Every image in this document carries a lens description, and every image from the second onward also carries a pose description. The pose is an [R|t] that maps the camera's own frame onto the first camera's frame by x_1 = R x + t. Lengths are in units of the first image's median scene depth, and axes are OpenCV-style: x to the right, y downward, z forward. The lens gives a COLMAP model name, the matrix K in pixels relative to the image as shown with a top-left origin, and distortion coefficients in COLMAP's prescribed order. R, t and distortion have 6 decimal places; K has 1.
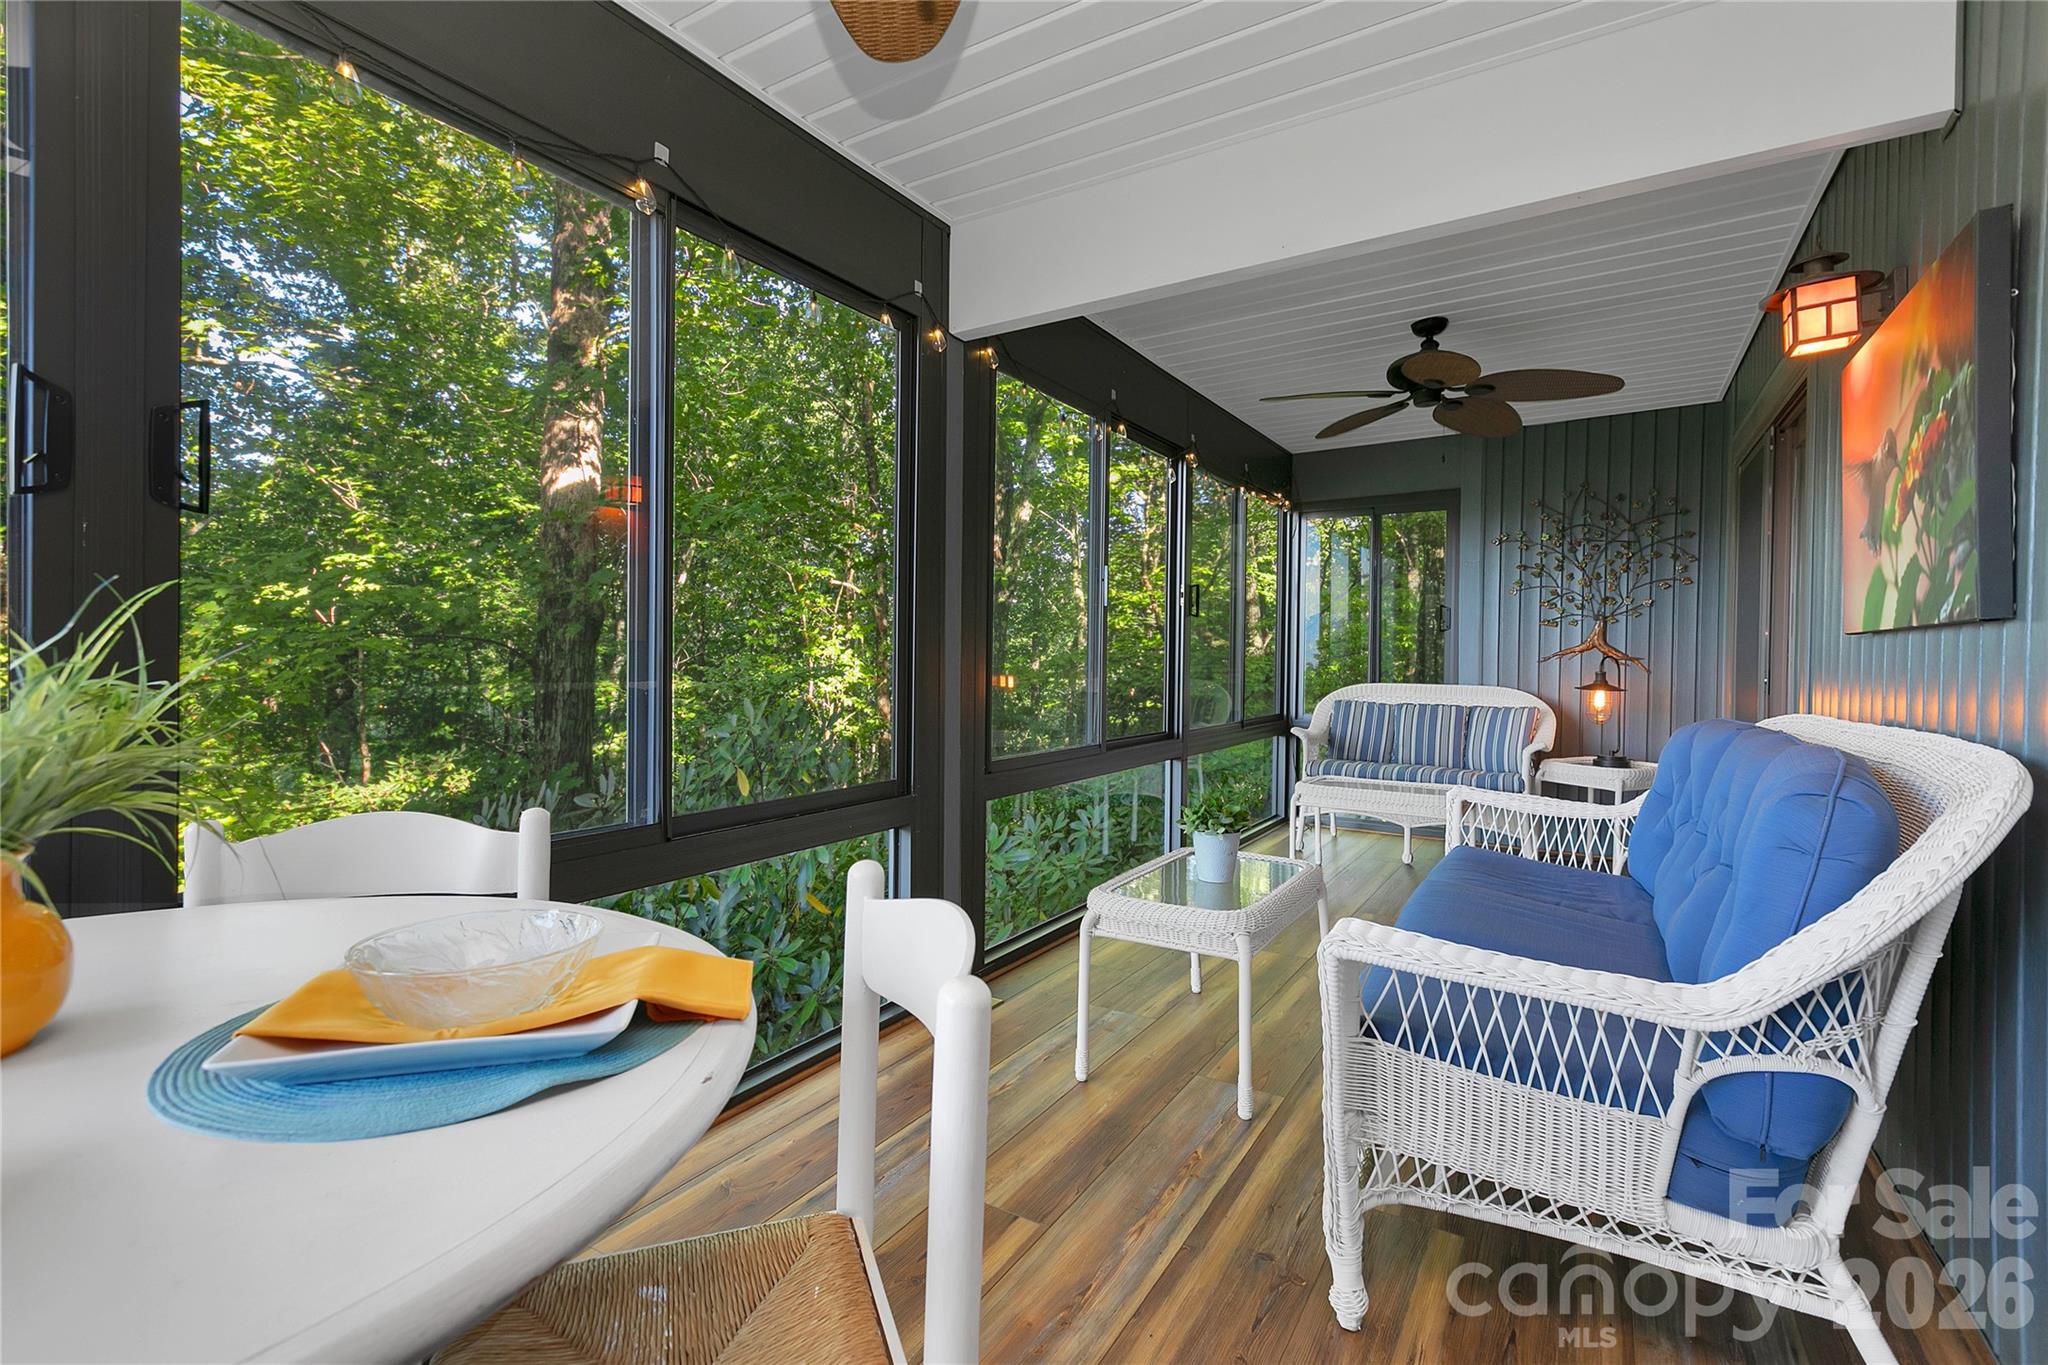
lens RADIAL K [[910.6, 0, 1032.6], [0, 910.6, 658.2], [0, 0, 1]] dist [0.002690, -0.000189]
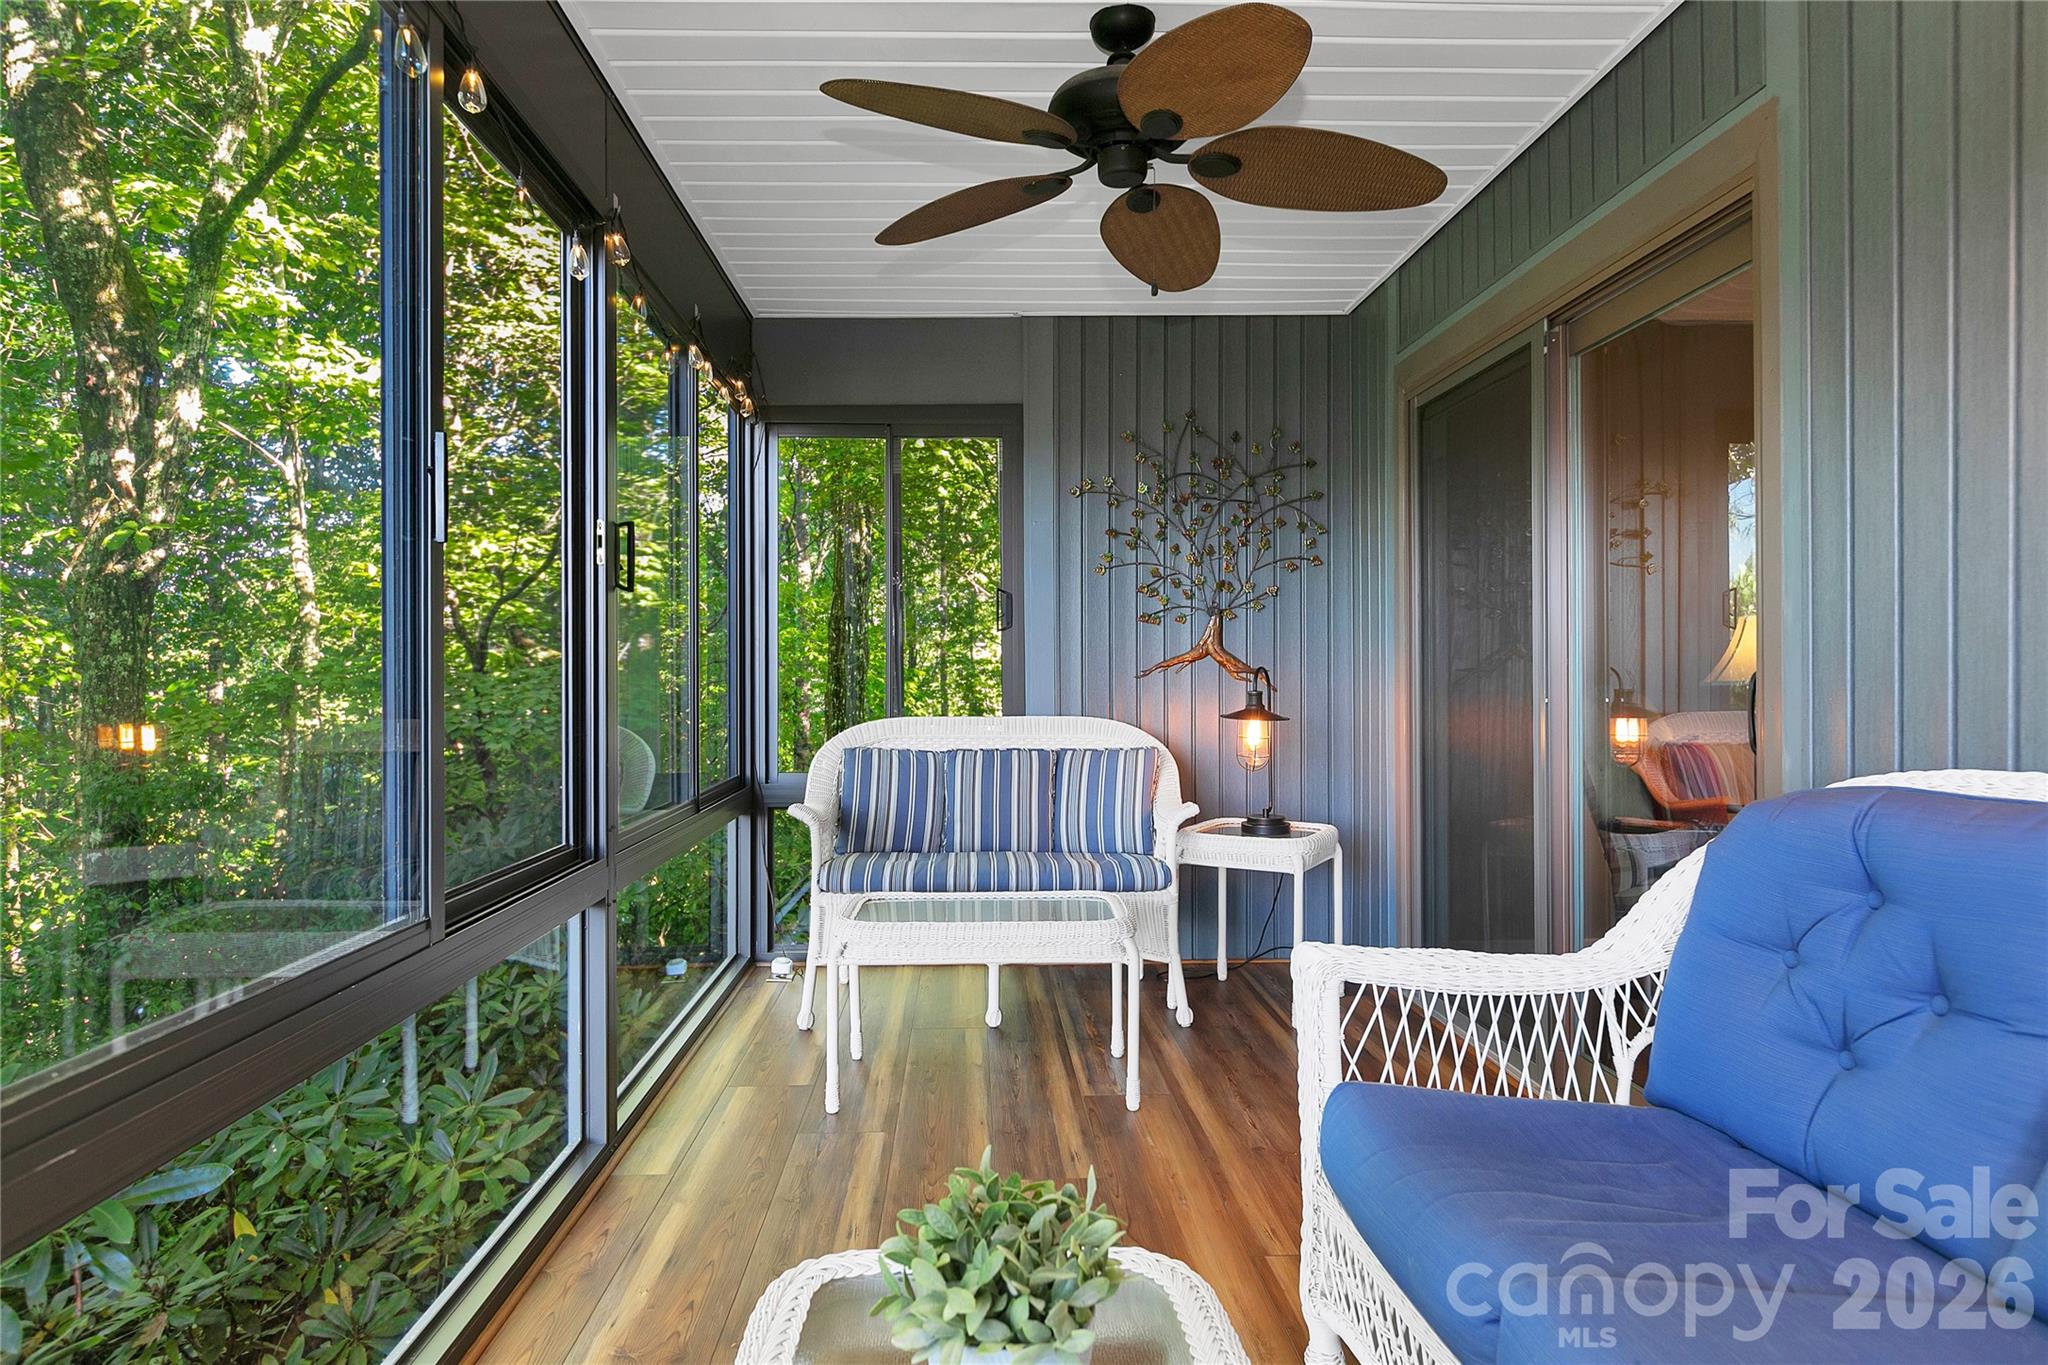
lens RADIAL K [[1197.6, 0, 1024.0], [0, 1197.6, 682.5], [0, 0, 1]] dist [0.000957, -0.000076]
pose [[0.827197, -0.015077, 0.561710, 0.001324], [0.012320, 0.999886, 0.008694, -0.000799], [-0.561777, -0.000271, 0.827289, 0.323748]]
